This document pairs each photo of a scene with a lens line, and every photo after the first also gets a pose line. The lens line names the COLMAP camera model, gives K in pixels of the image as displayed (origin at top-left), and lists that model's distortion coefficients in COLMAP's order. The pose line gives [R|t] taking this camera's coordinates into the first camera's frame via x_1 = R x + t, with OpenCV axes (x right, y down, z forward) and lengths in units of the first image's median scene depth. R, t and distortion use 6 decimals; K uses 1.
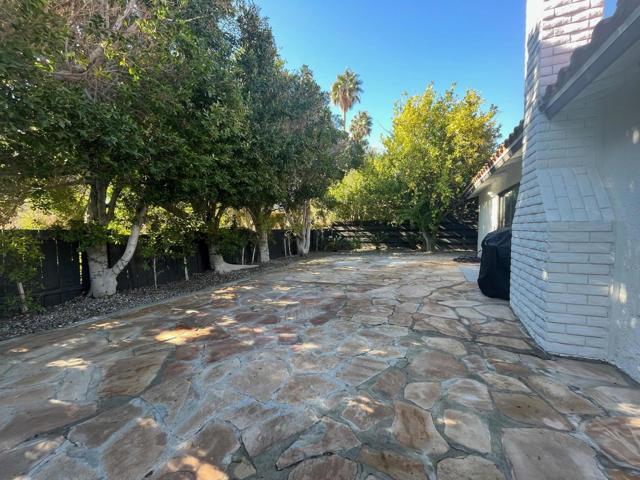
lens RADIAL K [[258.5, 0, 322.4], [0, 258.5, 238.3], [0, 0, 1]] dist [-0.003017, -0.000236]
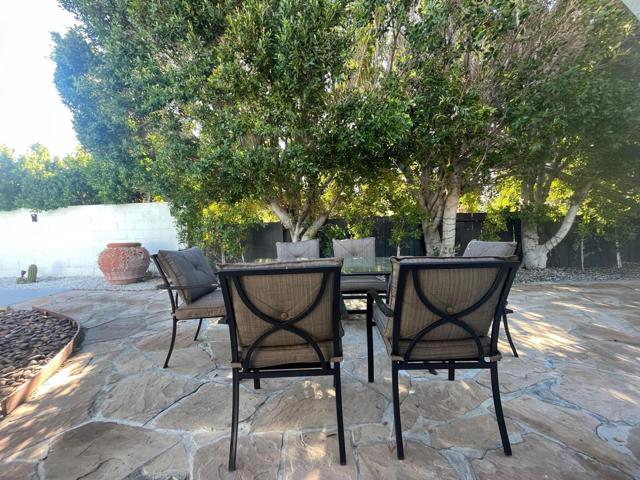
lens RADIAL K [[260.2, 0, 322.2], [0, 260.2, 239.8], [0, 0, 1]] dist [-0.002030, -0.000129]
pose [[0.391687, 0.028067, -0.919670, -0.165064], [-0.007099, 0.999597, 0.027483, 0.073205], [0.920071, -0.004236, 0.391728, -0.323891]]
